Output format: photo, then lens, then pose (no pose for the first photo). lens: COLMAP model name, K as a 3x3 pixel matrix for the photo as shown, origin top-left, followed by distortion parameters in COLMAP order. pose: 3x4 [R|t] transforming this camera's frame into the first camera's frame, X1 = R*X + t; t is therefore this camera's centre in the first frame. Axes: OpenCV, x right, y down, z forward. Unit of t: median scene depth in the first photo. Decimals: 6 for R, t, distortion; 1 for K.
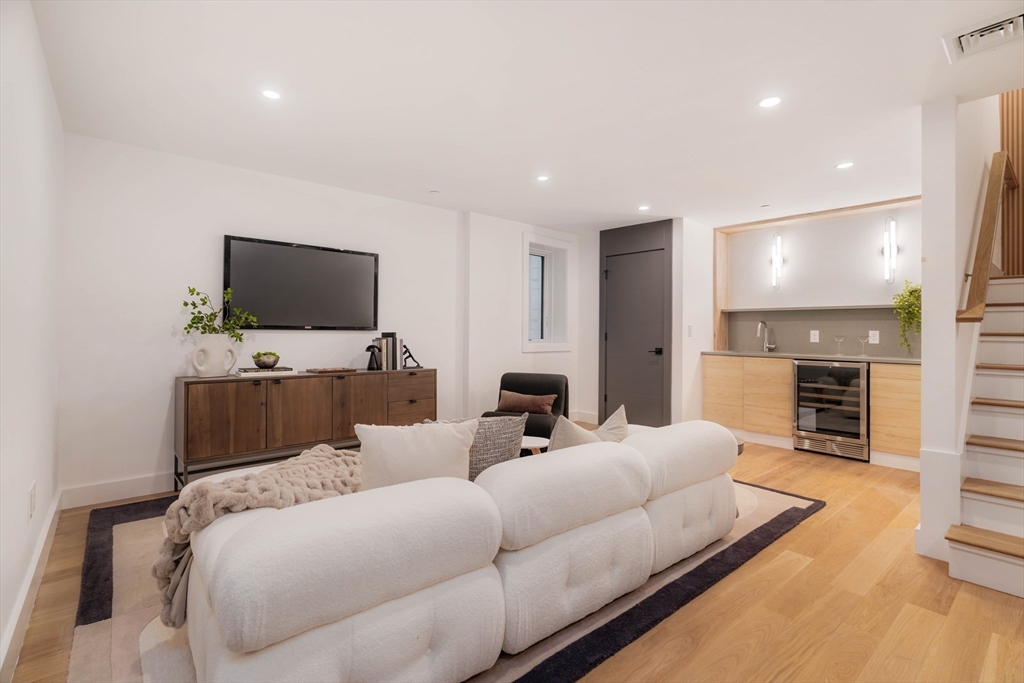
lens RADIAL K [[480.2, 0, 509.4], [0, 480.2, 331.3], [0, 0, 1]] dist [-0.005624, 0.001288]
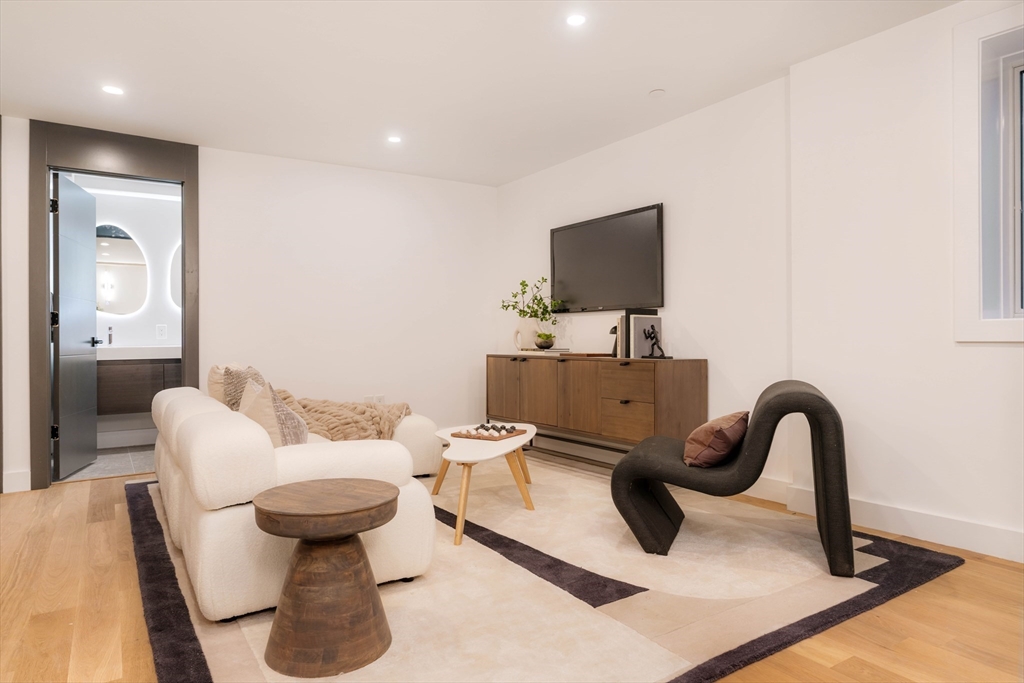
lens RADIAL K [[628.9, 0, 511.9], [0, 628.9, 340.3], [0, 0, 1]] dist [-0.003785, -0.000520]
pose [[-0.130436, -0.005582, -0.991441, 0.418326], [0.006578, 0.999957, -0.006496, 0.031910], [0.991435, -0.007369, -0.130393, 0.525073]]
